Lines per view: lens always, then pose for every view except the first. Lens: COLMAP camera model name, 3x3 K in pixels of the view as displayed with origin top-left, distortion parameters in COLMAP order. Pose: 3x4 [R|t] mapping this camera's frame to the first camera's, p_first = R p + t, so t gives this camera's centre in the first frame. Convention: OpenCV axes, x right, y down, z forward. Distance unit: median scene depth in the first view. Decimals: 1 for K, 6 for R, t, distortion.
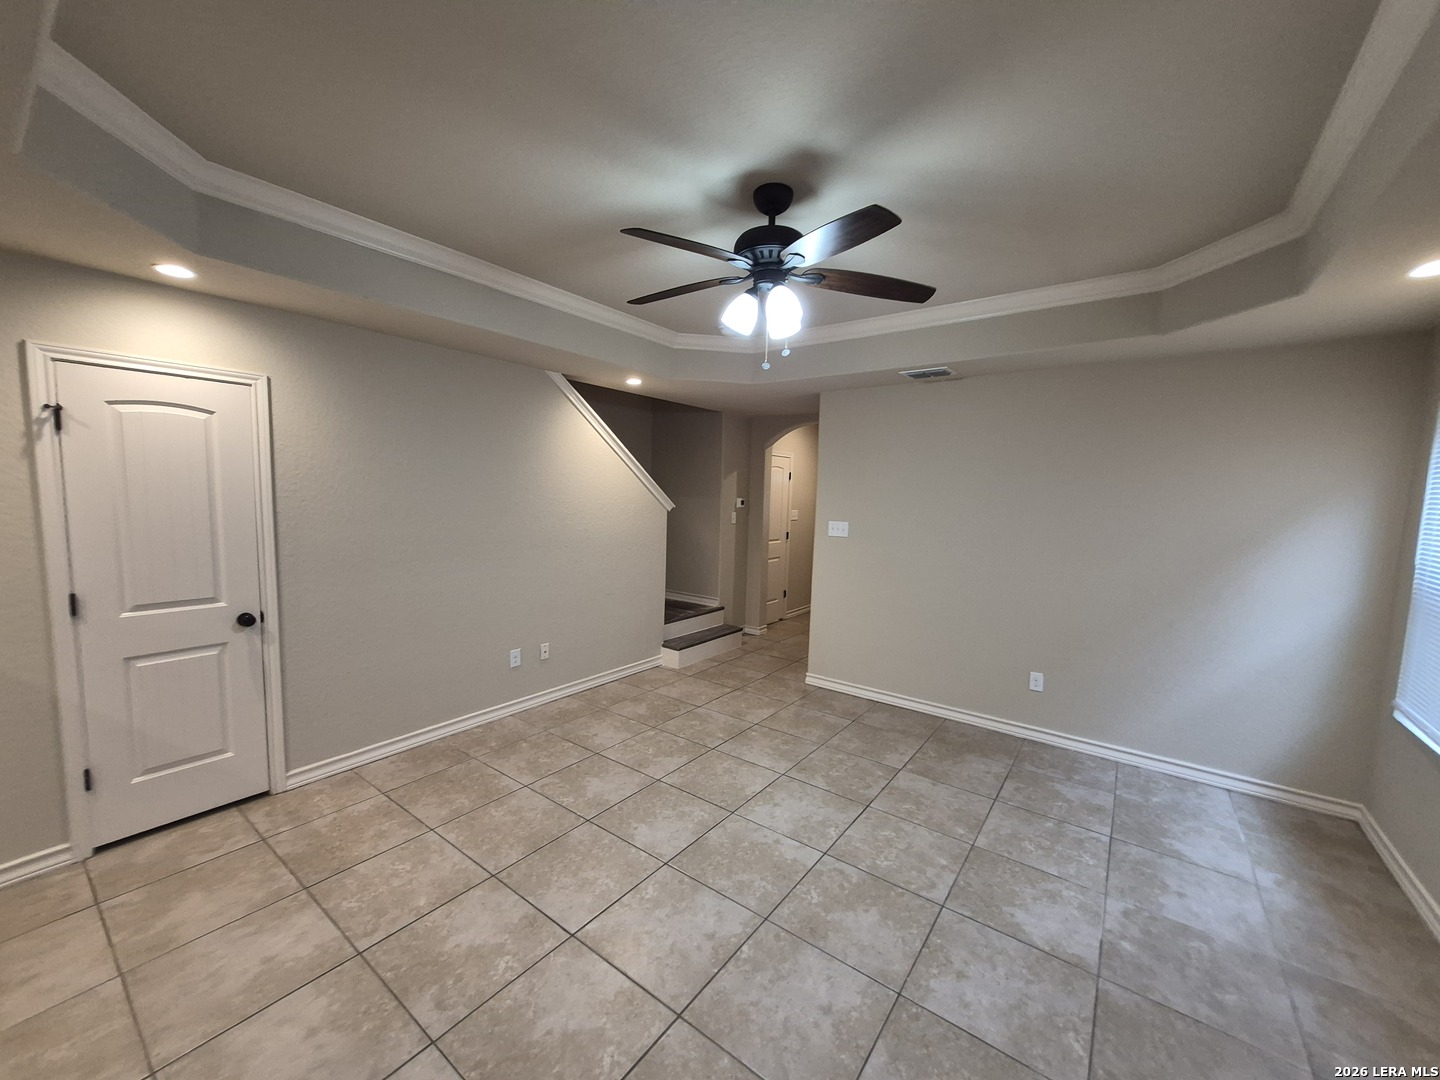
lens RADIAL K [[564.6, 0, 705.5], [0, 564.6, 547.0], [0, 0, 1]] dist [0.006602, -0.000338]
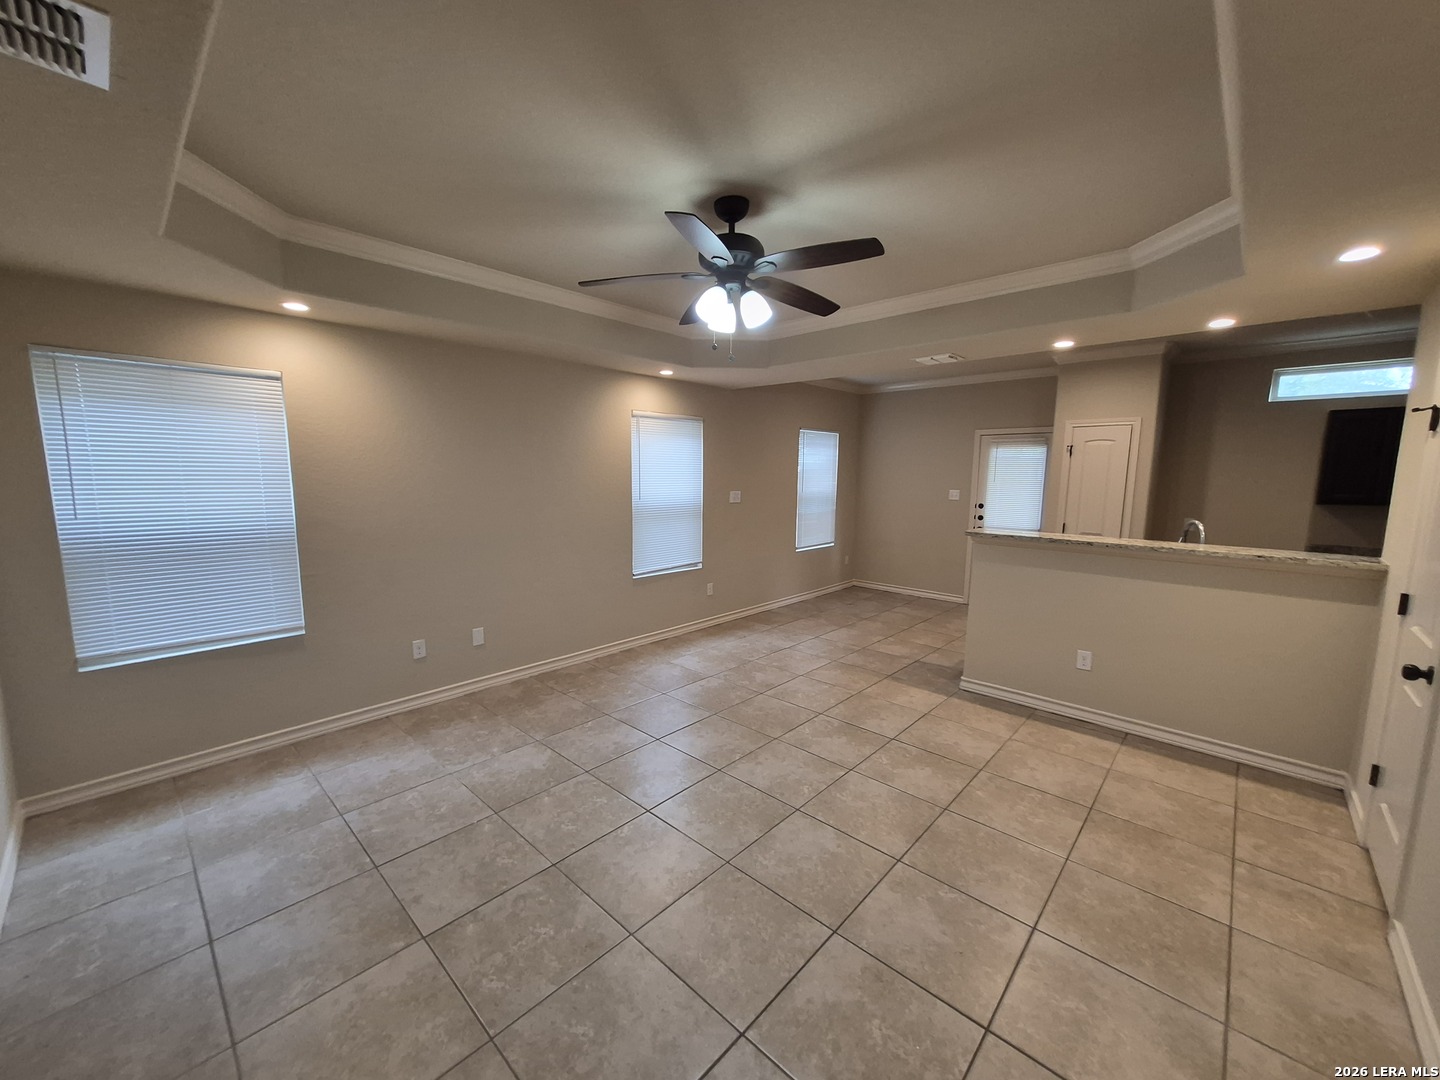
lens RADIAL K [[564.6, 0, 711.1], [0, 564.6, 548.6], [0, 0, 1]] dist [0.006602, -0.000338]
pose [[-0.994721, -0.045446, 0.092002, 0.017831], [-0.022189, 0.970630, 0.239551, -0.178266], [-0.100187, 0.236245, -0.966515, 1.779446]]
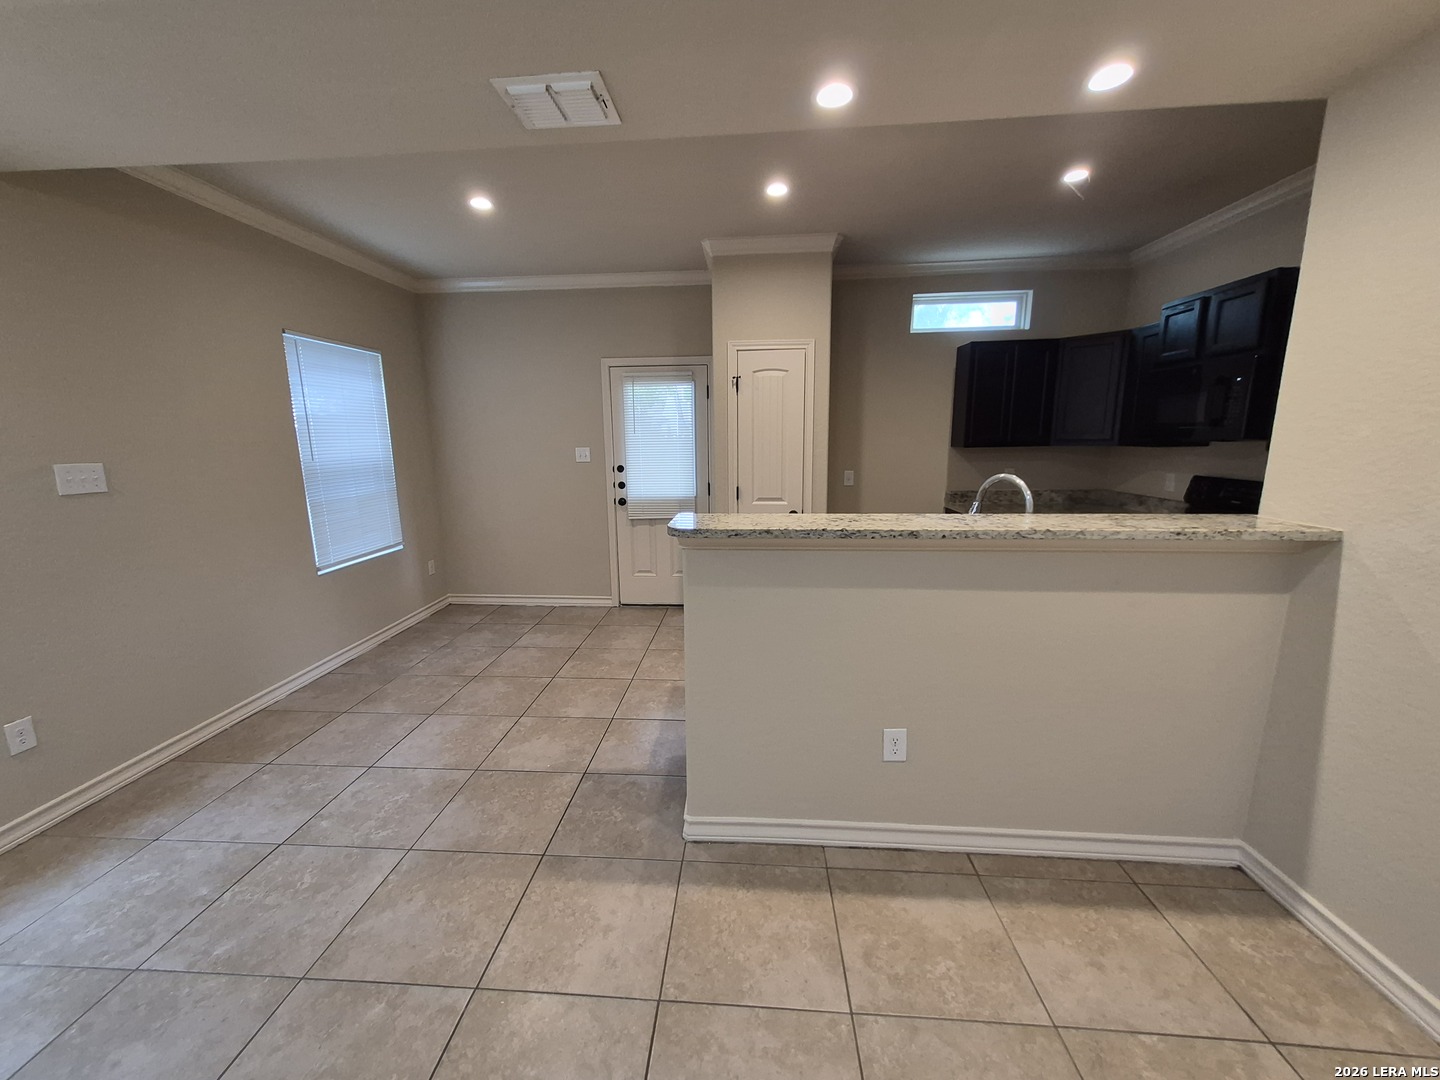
lens RADIAL K [[564.6, 0, 708.5], [0, 564.6, 541.2], [0, 0, 1]] dist [0.006602, -0.000338]
pose [[-0.836794, 0.088437, -0.540328, -0.184421], [-0.063305, 0.964623, 0.255920, -0.039211], [0.543845, 0.248358, -0.801593, 0.826227]]
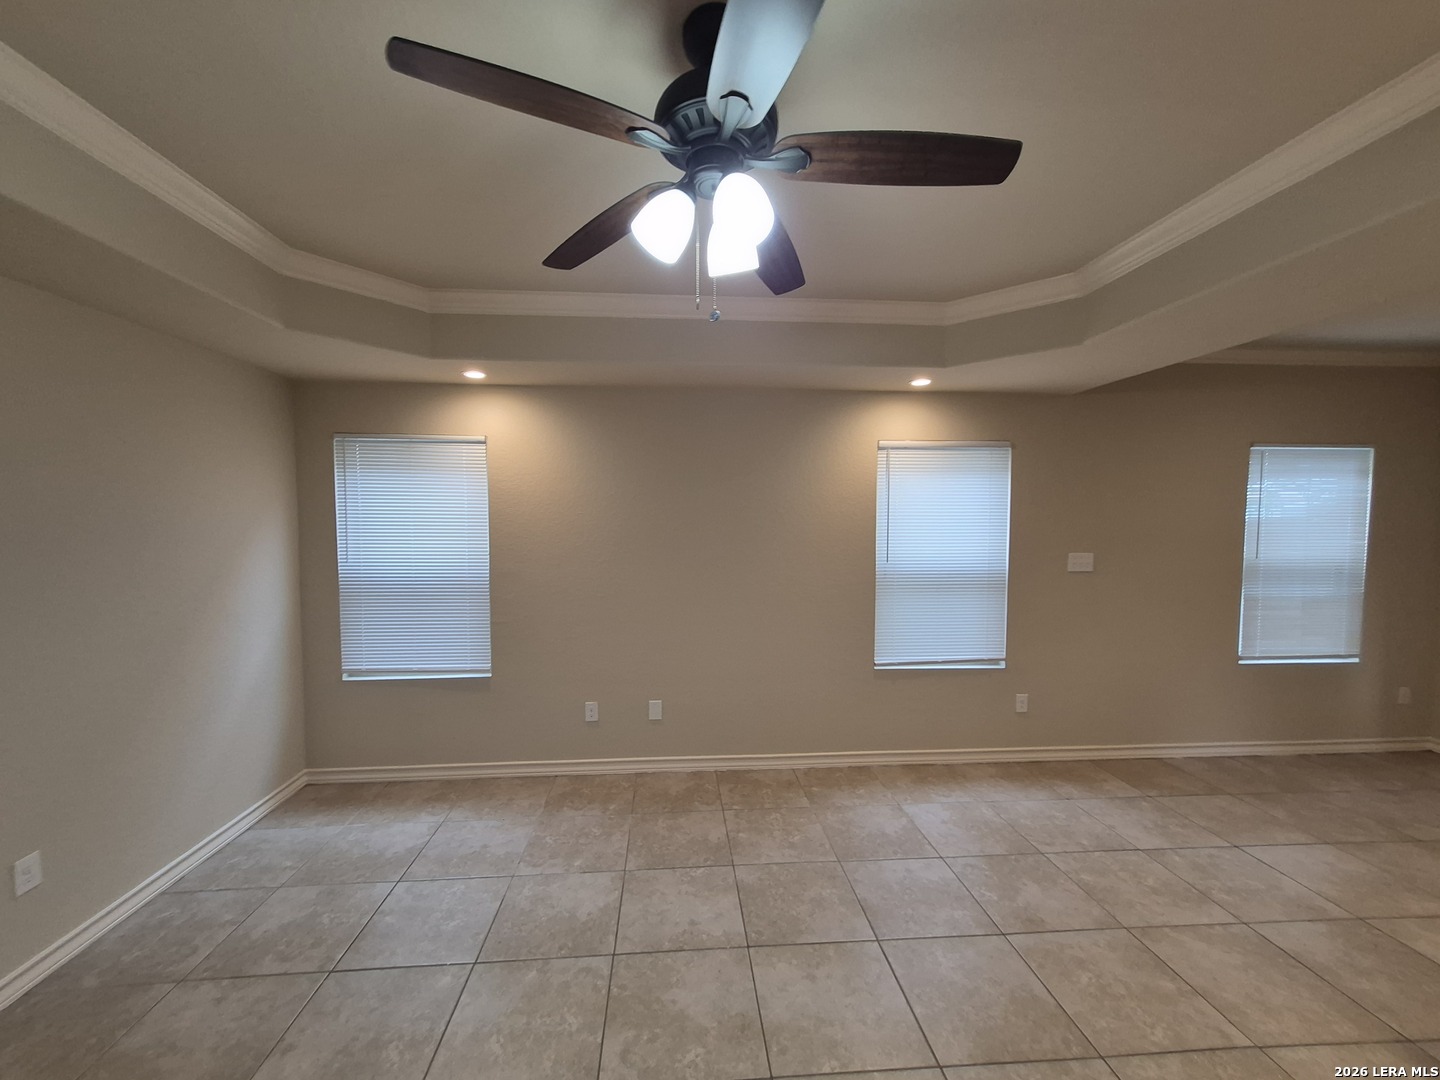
lens RADIAL K [[564.6, 0, 711.7], [0, 564.6, 550.5], [0, 0, 1]] dist [0.006602, -0.000338]
pose [[-0.666900, -0.069249, 0.741922, -0.285389], [0.059543, 0.987536, 0.145696, -0.132365], [-0.742764, 0.141341, -0.654464, 1.159113]]
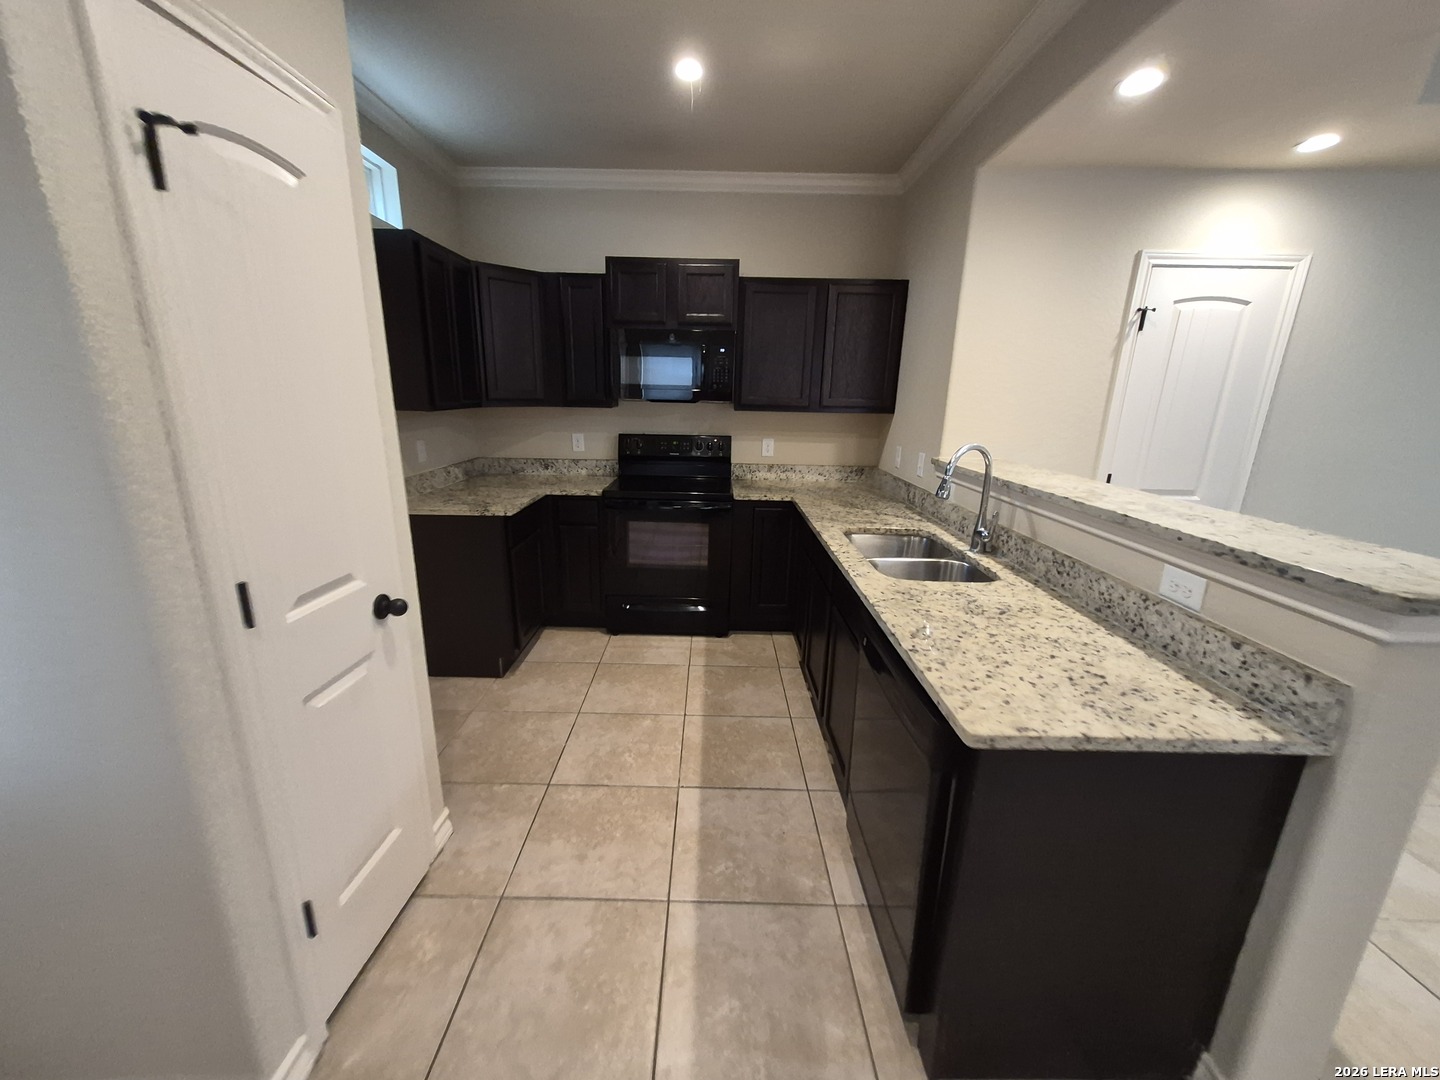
lens RADIAL K [[564.6, 0, 713.4], [0, 564.6, 542.0], [0, 0, 1]] dist [0.006602, -0.000338]
pose [[0.601528, 0.195468, -0.774569, -0.566106], [-0.087478, 0.979889, 0.179347, 0.070263], [0.794048, -0.040124, 0.606530, -0.335585]]
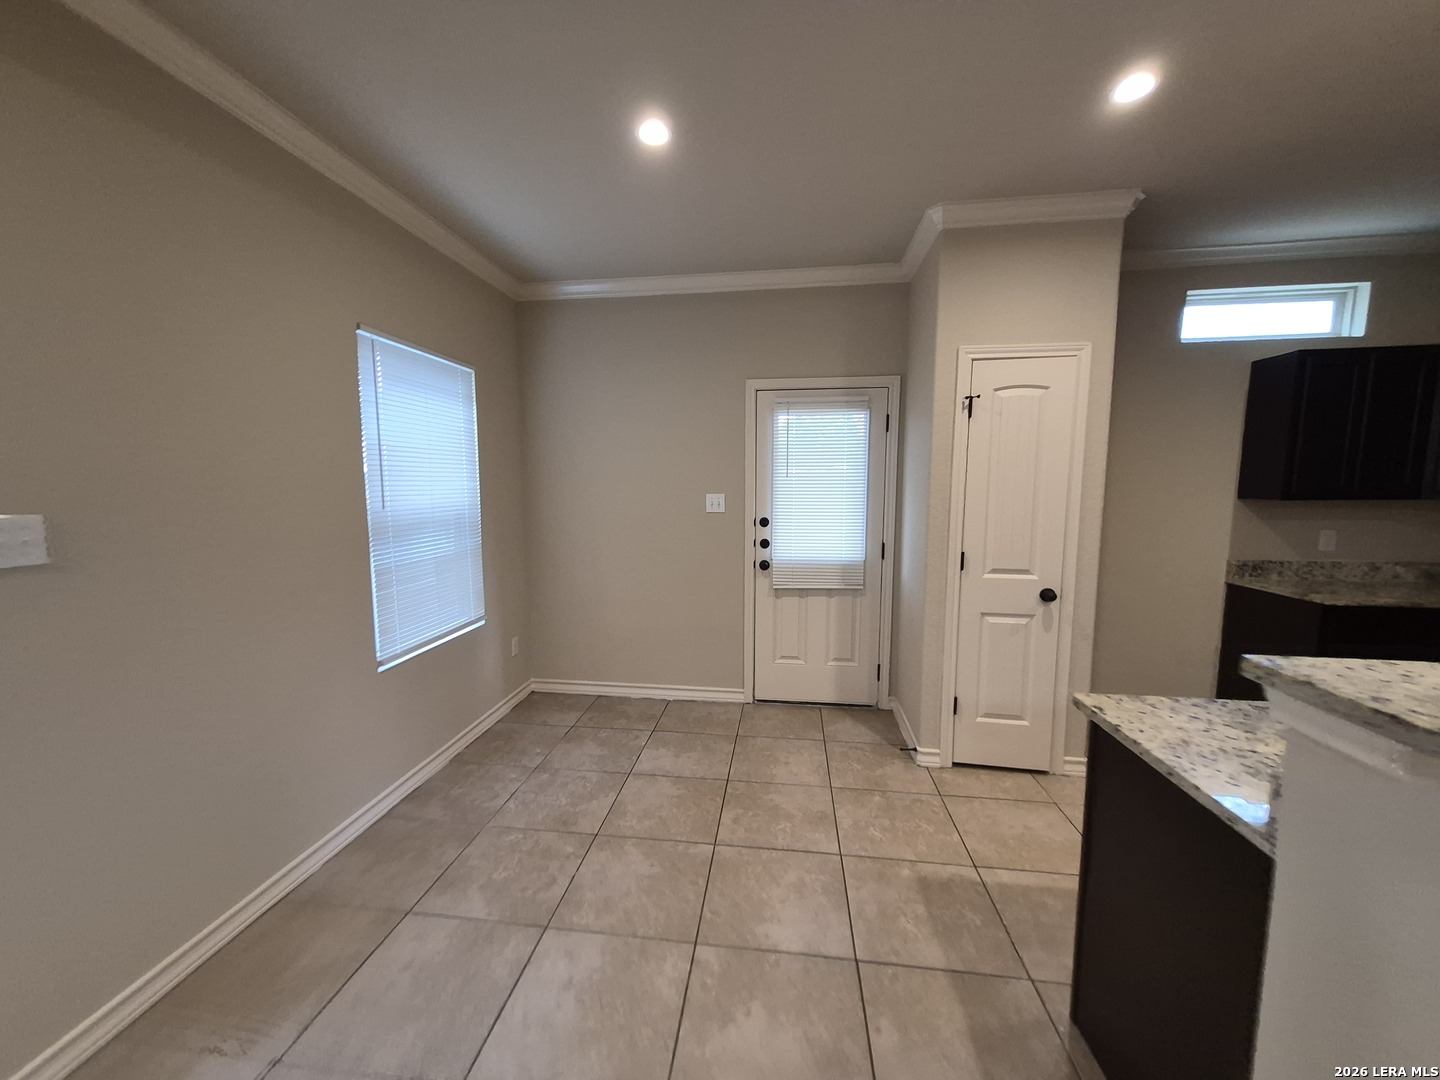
lens RADIAL K [[564.6, 0, 707.1], [0, 564.6, 541.3], [0, 0, 1]] dist [0.006602, -0.000338]
pose [[-0.870008, 0.030756, -0.492078, -0.146552], [-0.067800, 0.981107, 0.181194, 0.021929], [0.488354, 0.191003, -0.851486, 0.289558]]
